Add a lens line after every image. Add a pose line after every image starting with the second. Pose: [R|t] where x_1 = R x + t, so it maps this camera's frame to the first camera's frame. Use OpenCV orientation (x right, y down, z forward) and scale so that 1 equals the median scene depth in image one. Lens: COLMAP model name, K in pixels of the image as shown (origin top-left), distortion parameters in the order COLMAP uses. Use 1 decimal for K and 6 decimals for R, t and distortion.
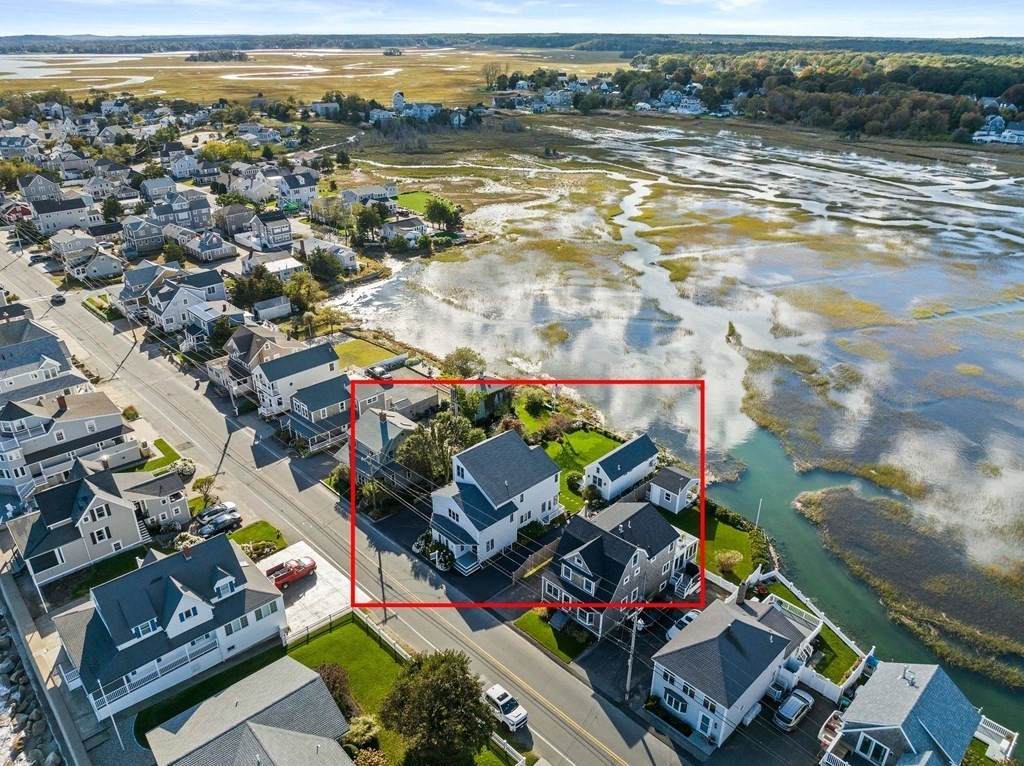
lens RADIAL K [[761.0, 0, 513.8], [0, 761.0, 386.4], [0, 0, 1]] dist [-0.010437, -0.005680]
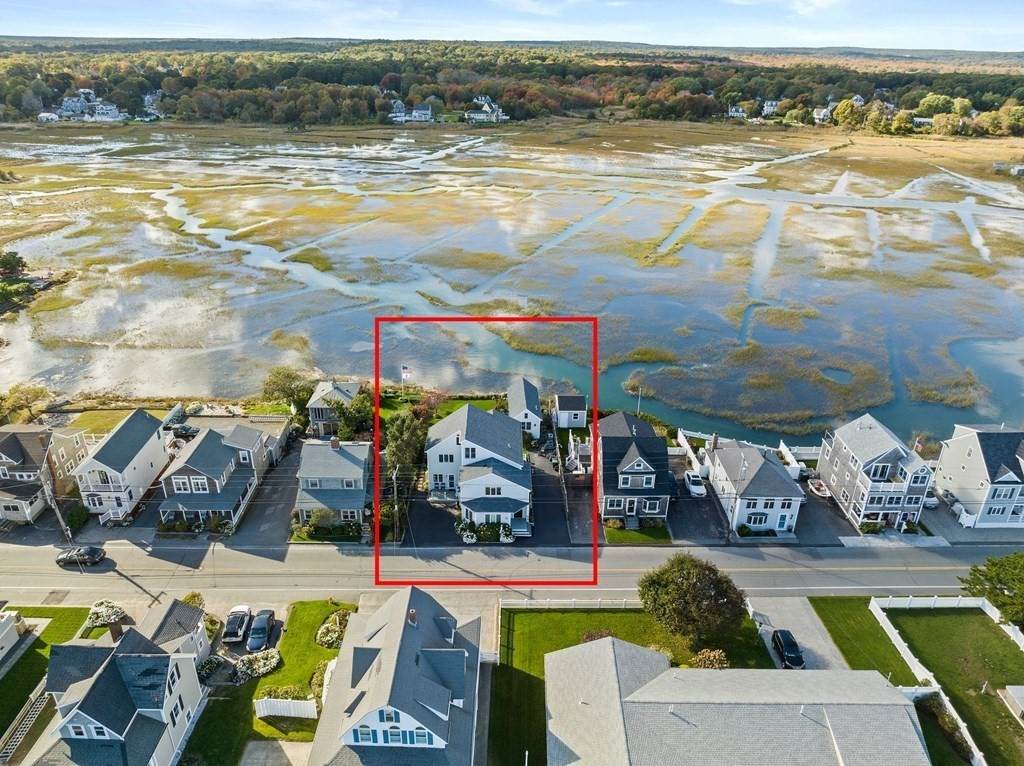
lens RADIAL K [[761.0, 0, 509.9], [0, 761.0, 388.4], [0, 0, 1]] dist [-0.010437, -0.005680]
pose [[0.677549, -0.307386, 0.668163, -0.330108], [0.308545, 0.943462, 0.121157, -0.035626], [-0.667628, 0.124069, 0.734084, 0.105085]]
